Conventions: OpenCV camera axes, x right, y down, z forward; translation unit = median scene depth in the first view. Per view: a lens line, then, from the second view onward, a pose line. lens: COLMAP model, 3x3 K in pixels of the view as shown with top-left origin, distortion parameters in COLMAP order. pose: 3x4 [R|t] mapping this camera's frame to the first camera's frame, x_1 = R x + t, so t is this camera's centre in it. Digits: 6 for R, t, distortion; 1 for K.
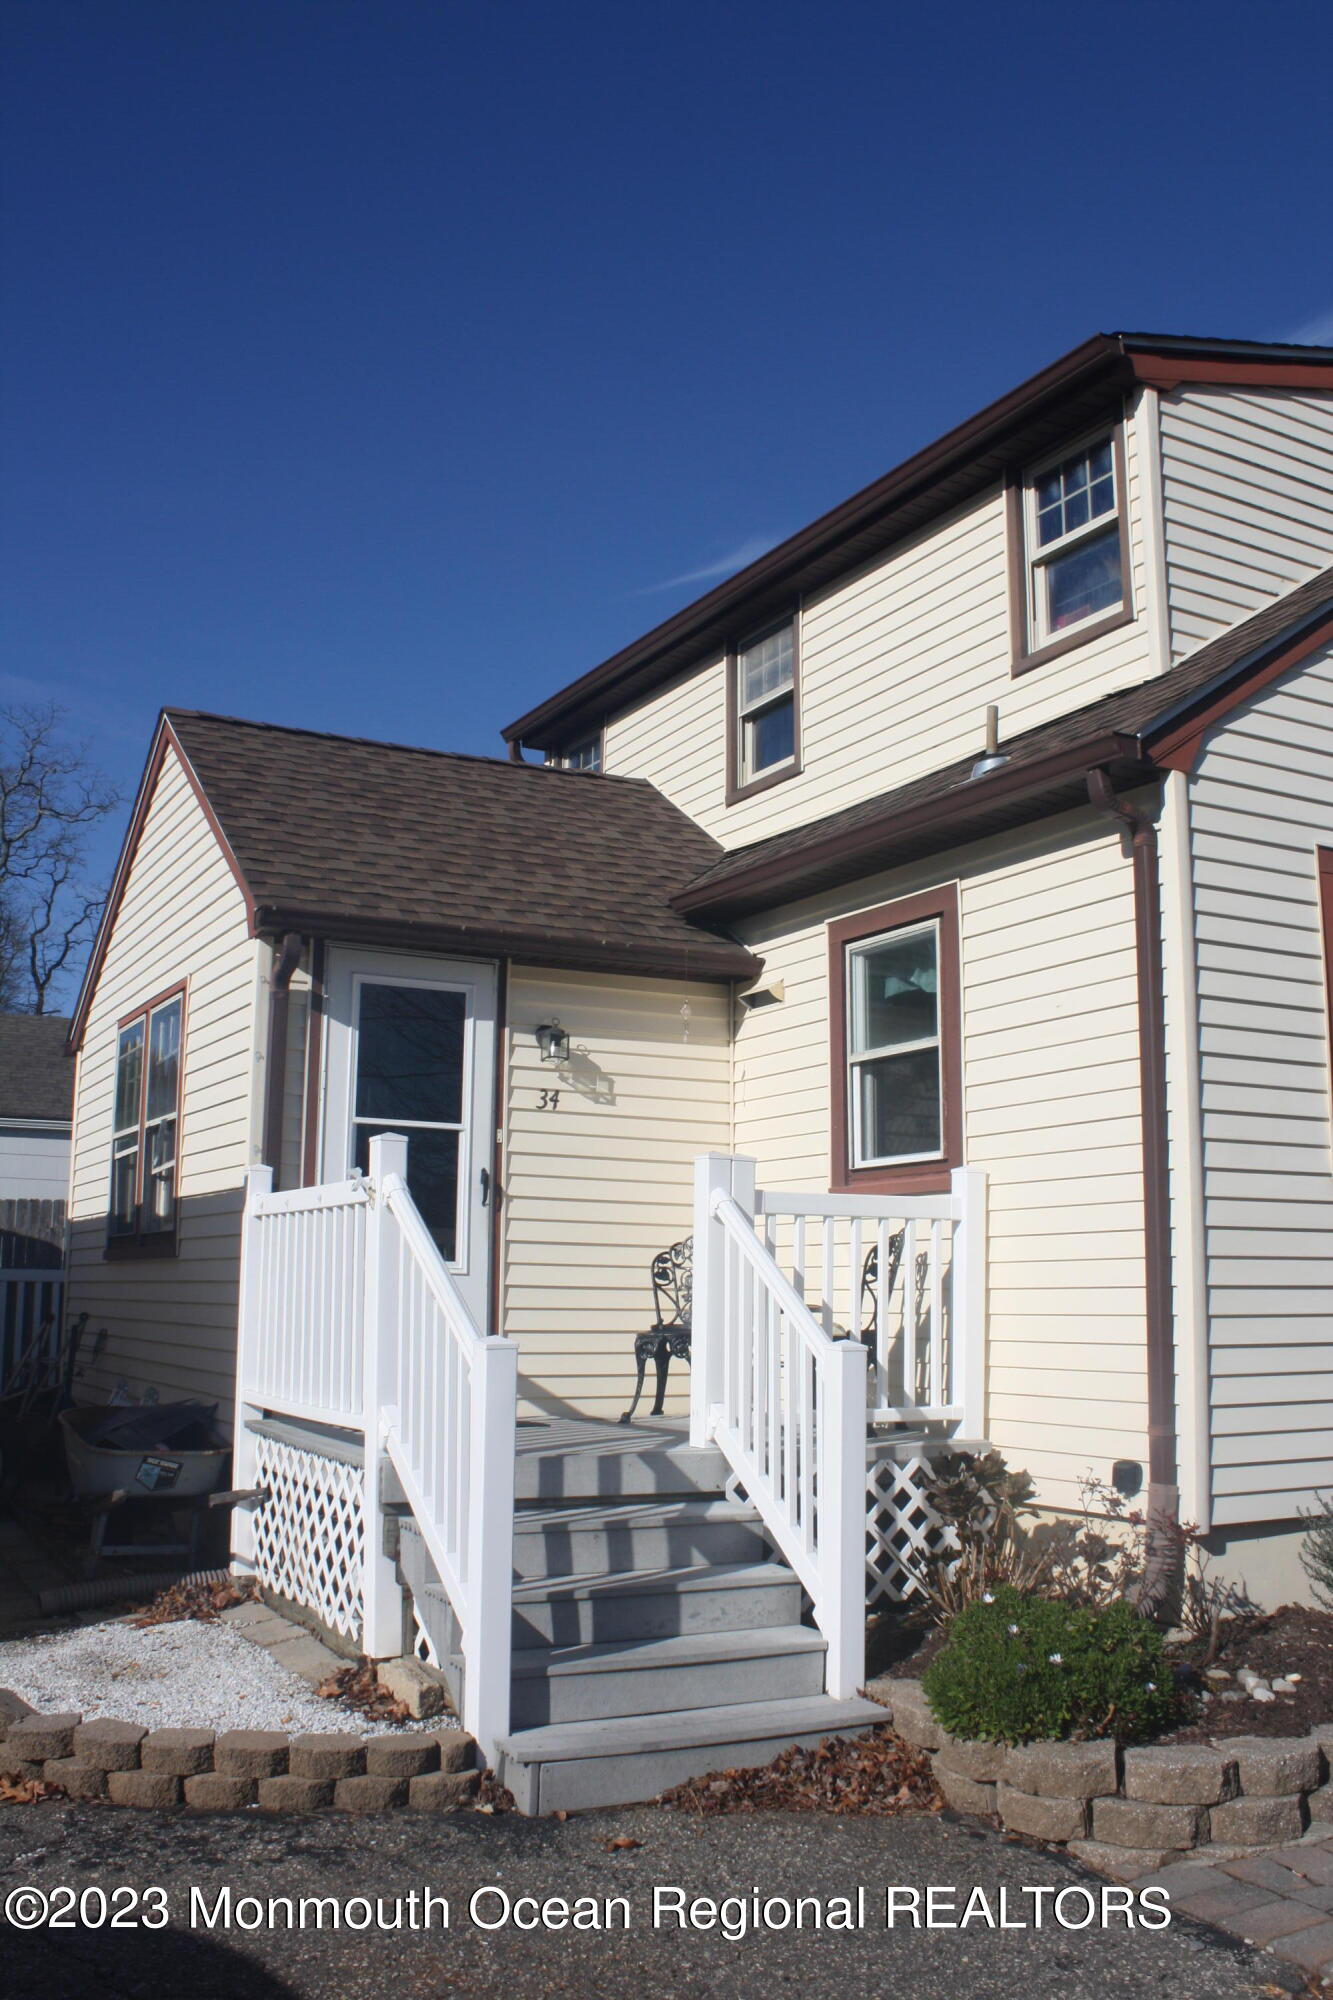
lens RADIAL K [[1773.9, 0, 666.5], [0, 1773.9, 1000.0], [0, 0, 1]] dist [-0.125009, 0.021119]
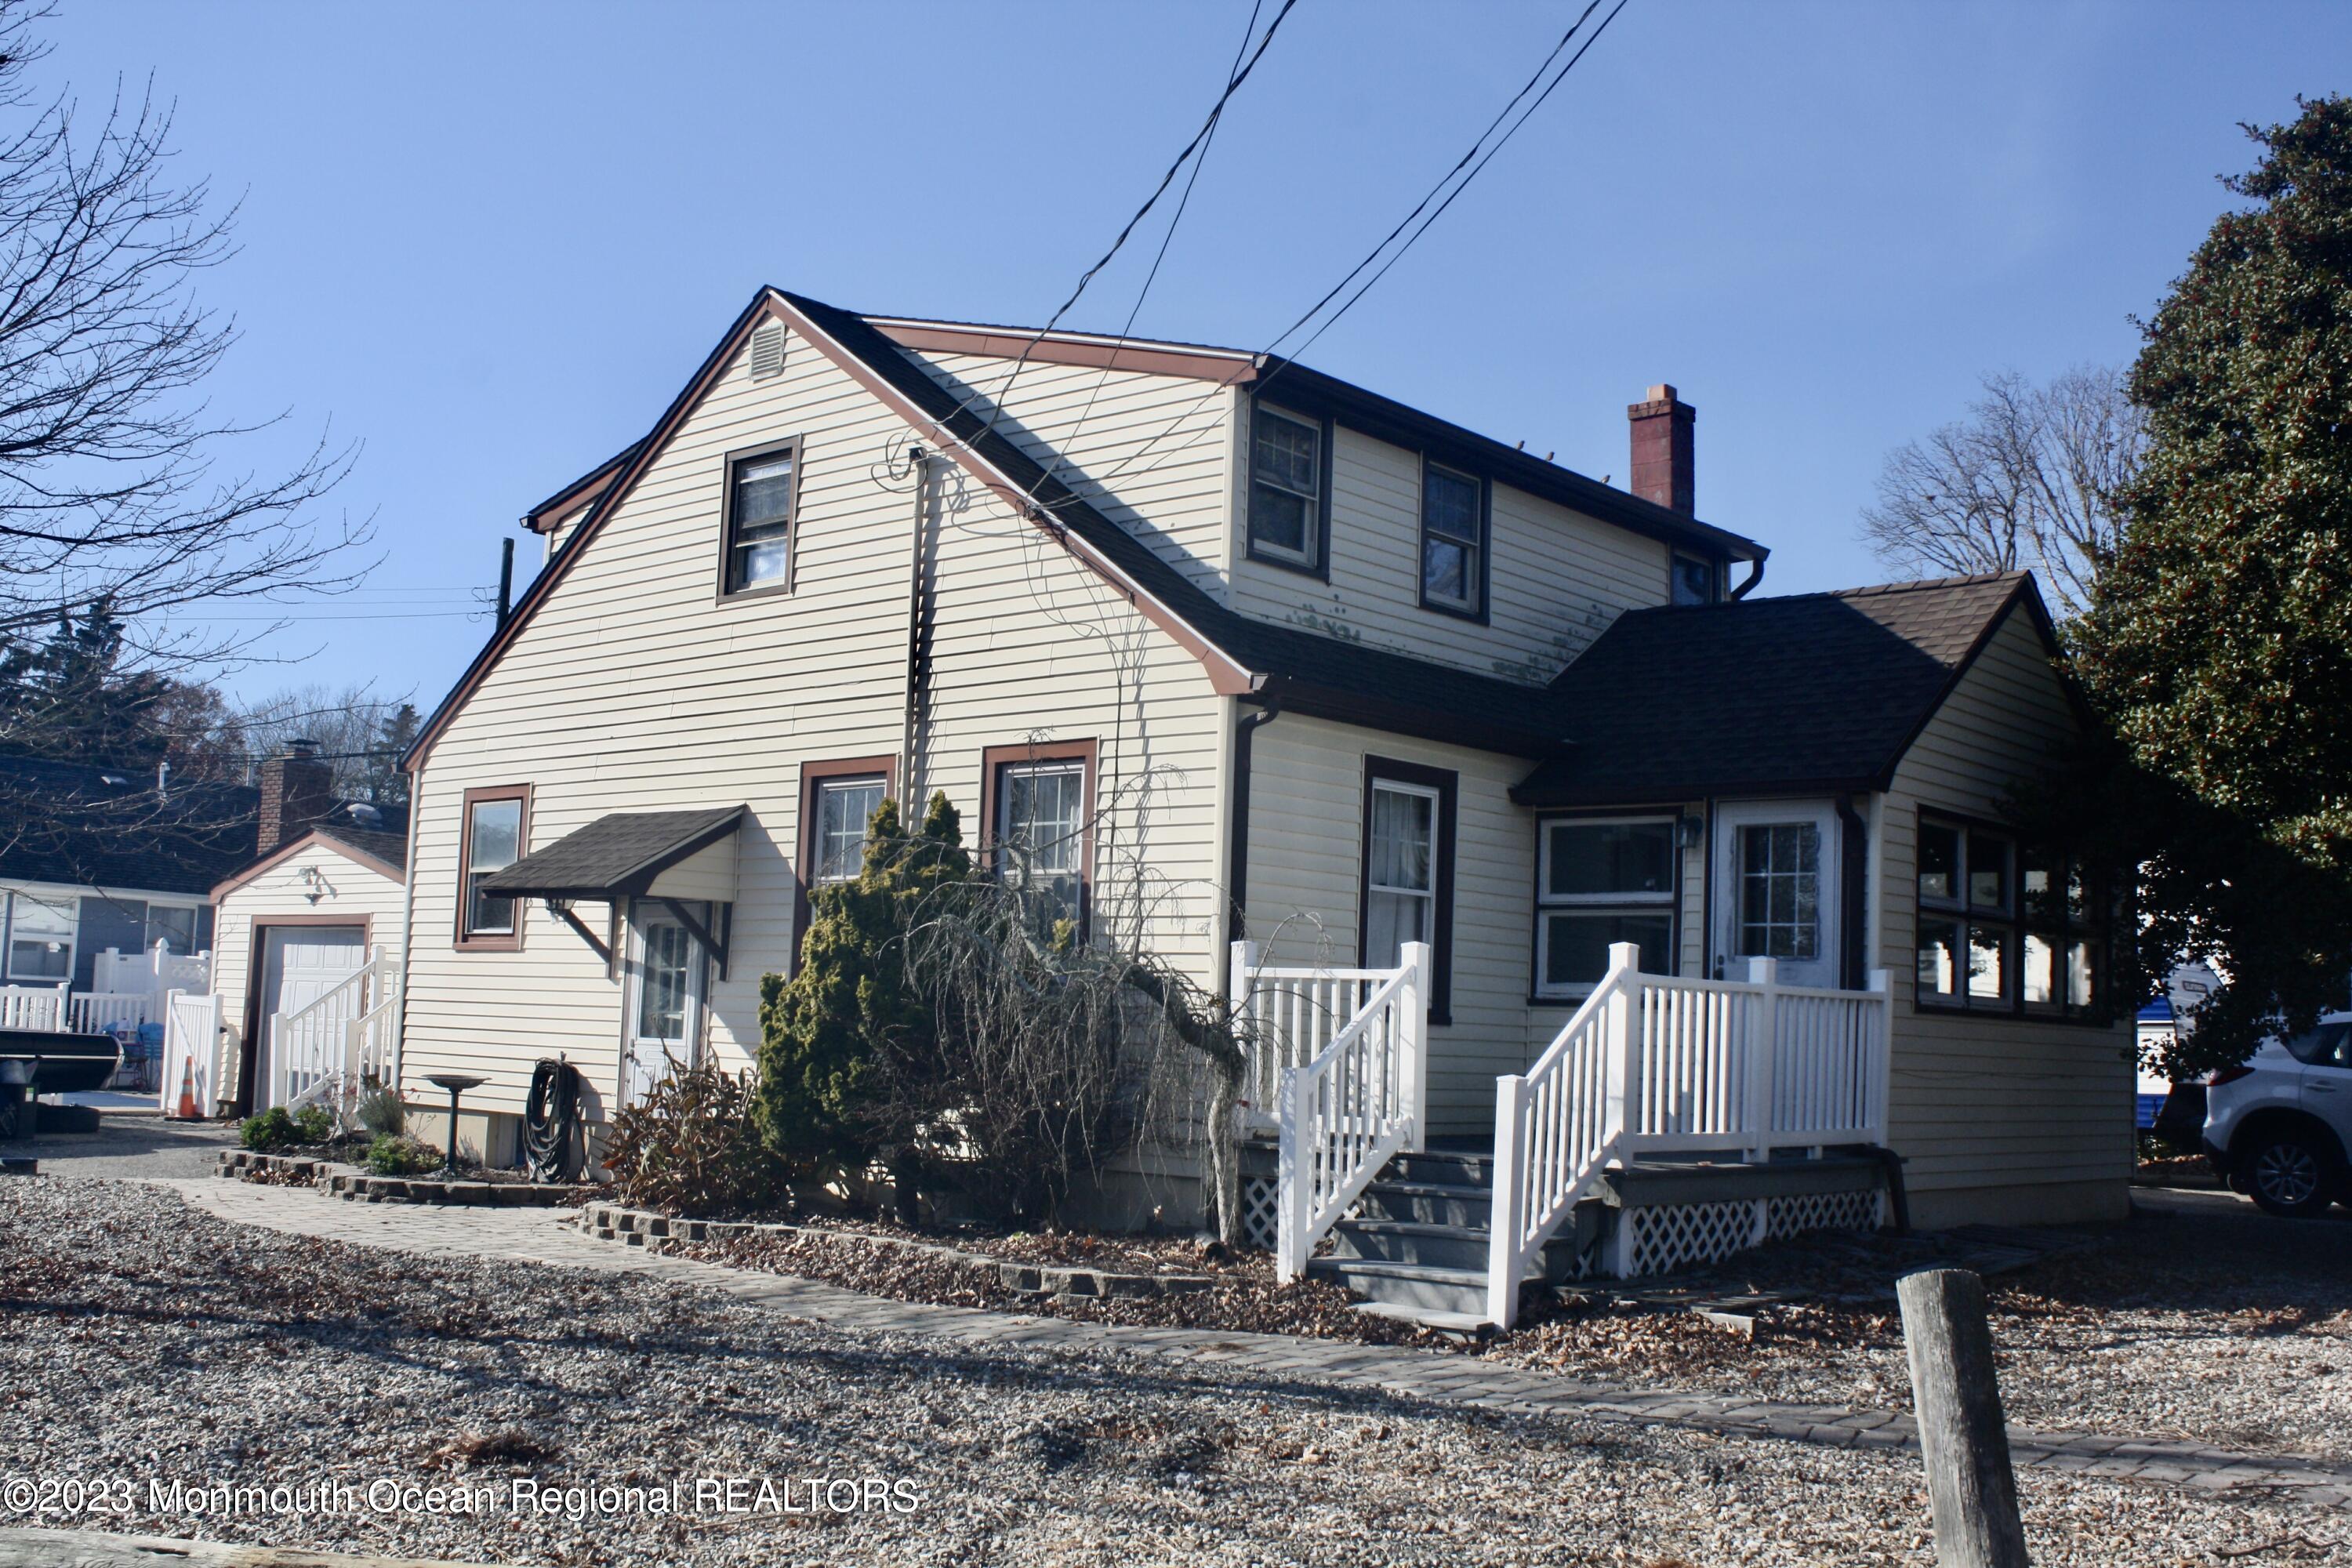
lens RADIAL K [[2362.6, 0, 1176.0], [0, 2362.6, 784.0], [0, 0, 1]] dist [-0.136413, 0.164512]
pose [[0.329503, -0.100574, -0.938782, 2.658788], [0.121725, 0.990537, -0.063395, 0.150793], [0.936275, -0.093385, 0.338628, 0.702742]]
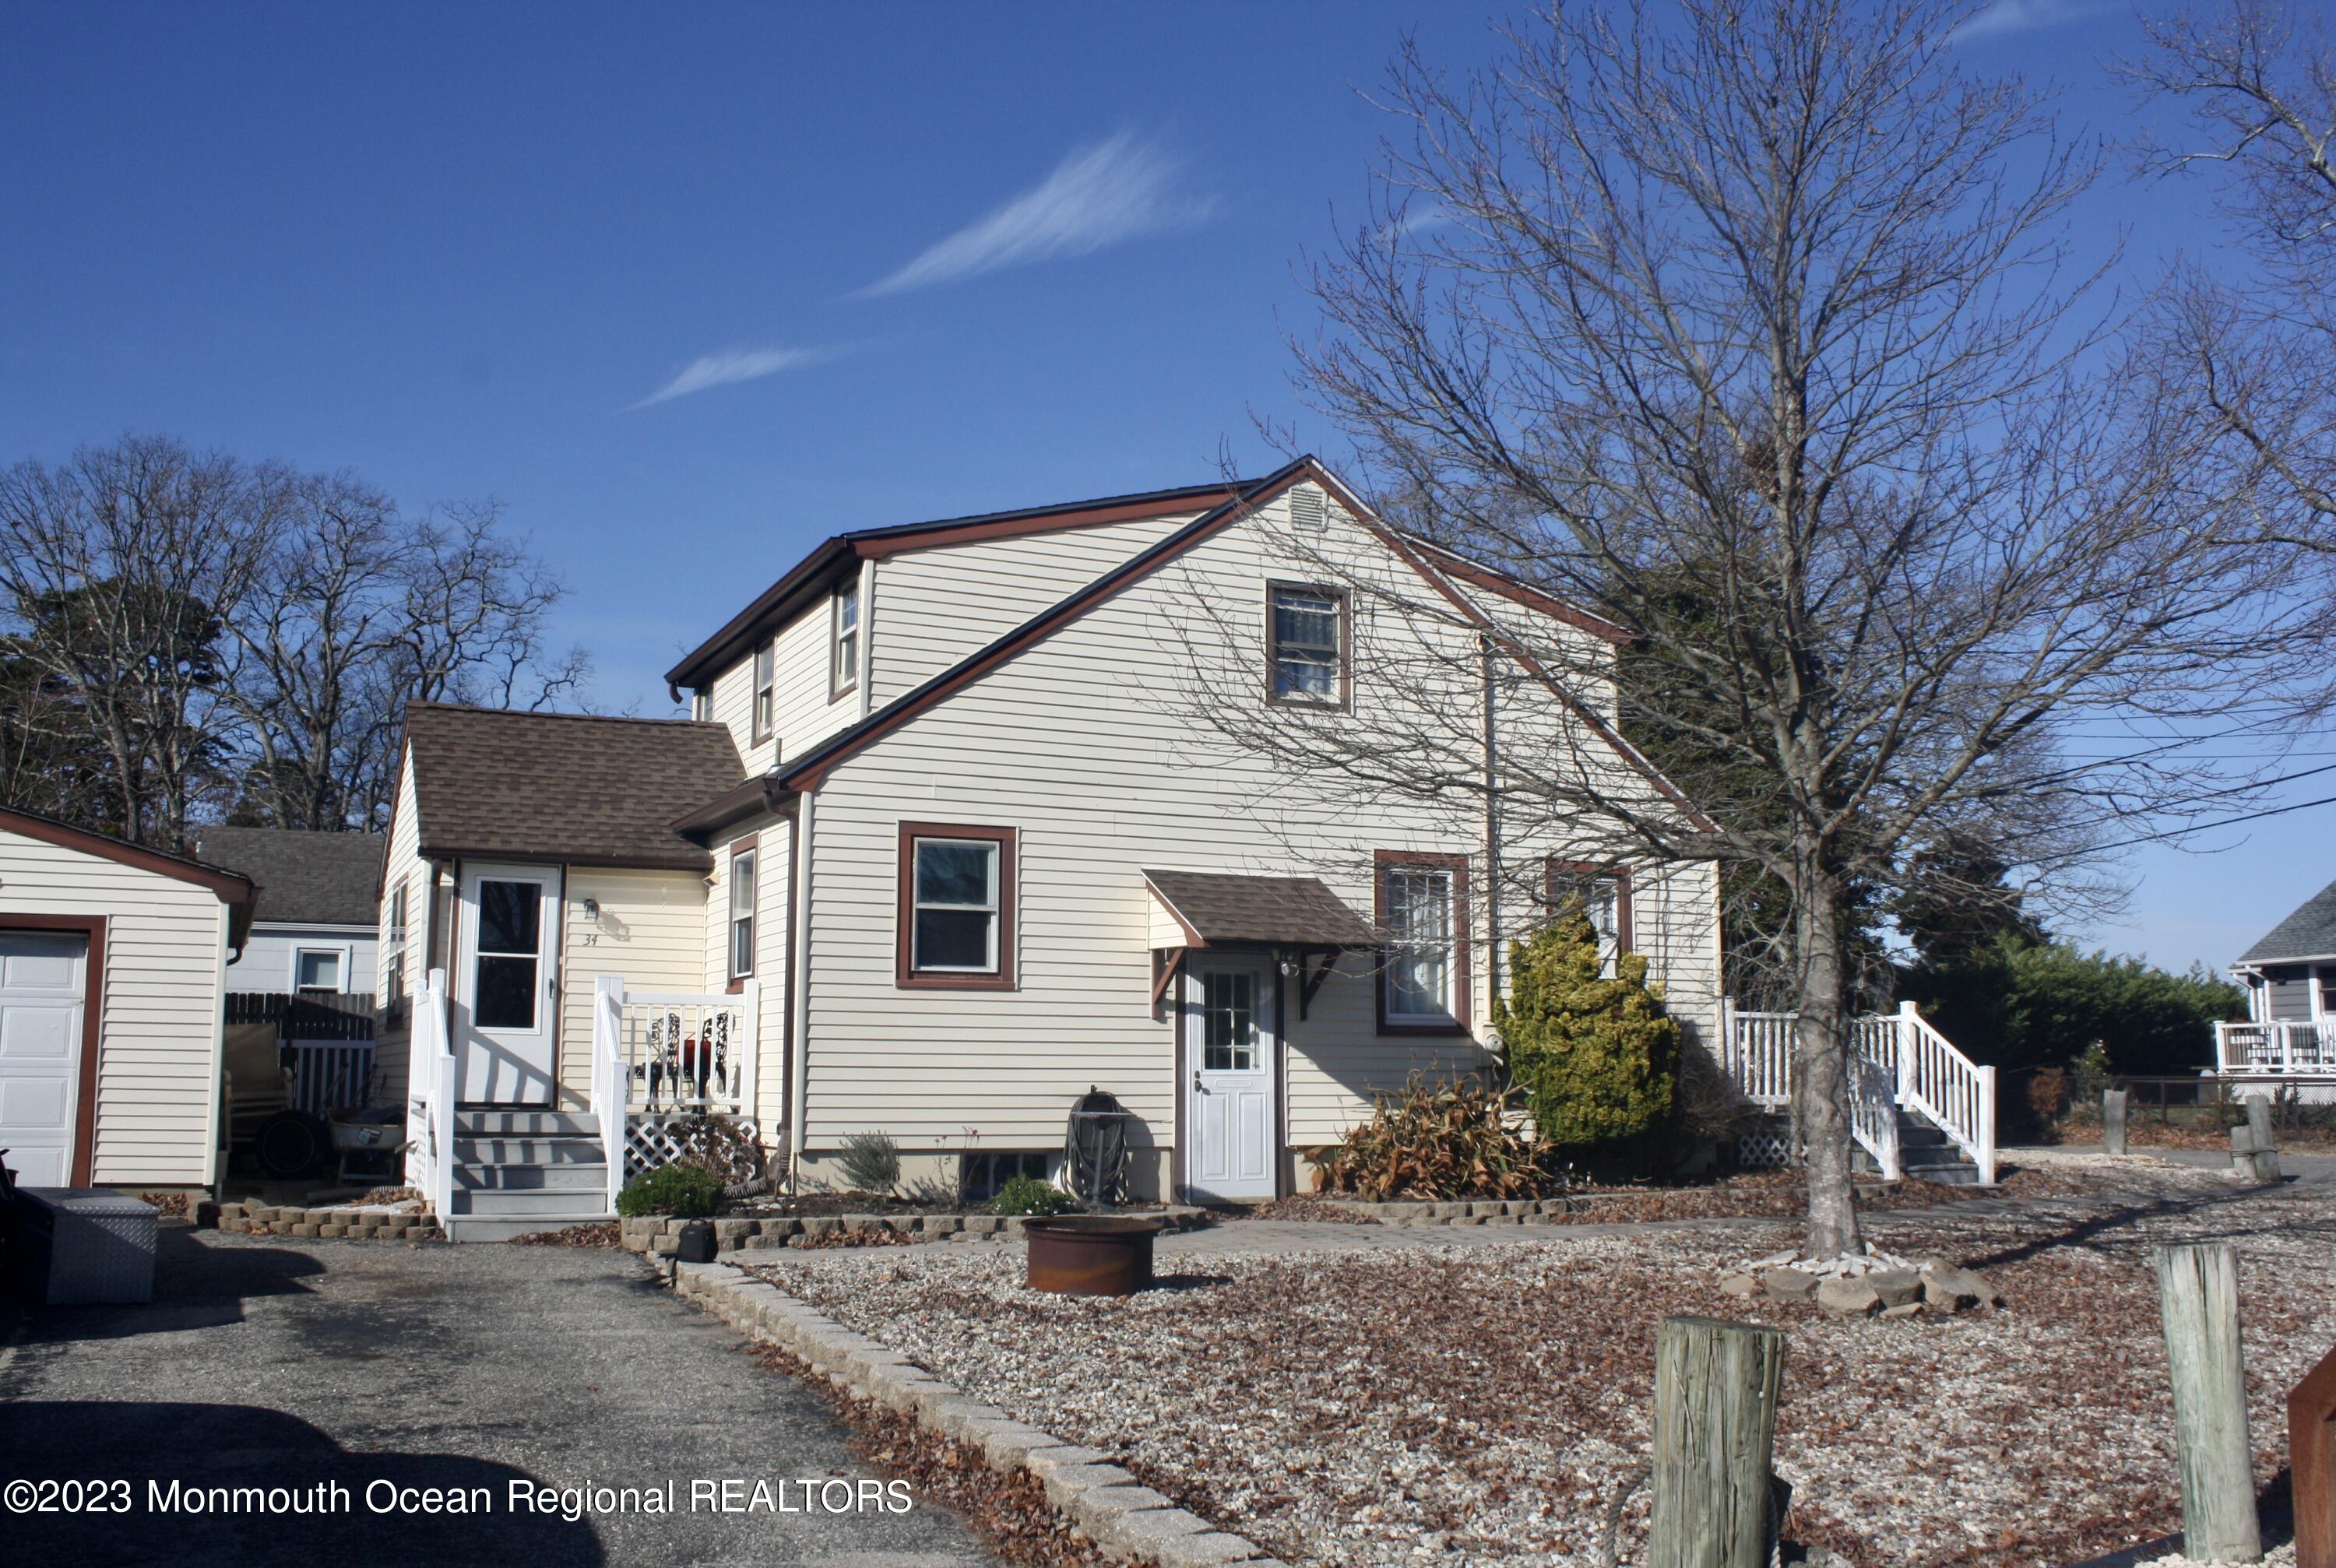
lens RADIAL K [[2103.2, 0, 1168.0], [0, 2103.2, 784.0], [0, 0, 1]] dist [-0.159928, 0.228882]
pose [[0.998019, -0.016117, -0.060816, 0.679753], [0.017542, 0.999582, 0.022972, -0.147748], [0.060420, -0.023993, 0.997885, -1.132432]]
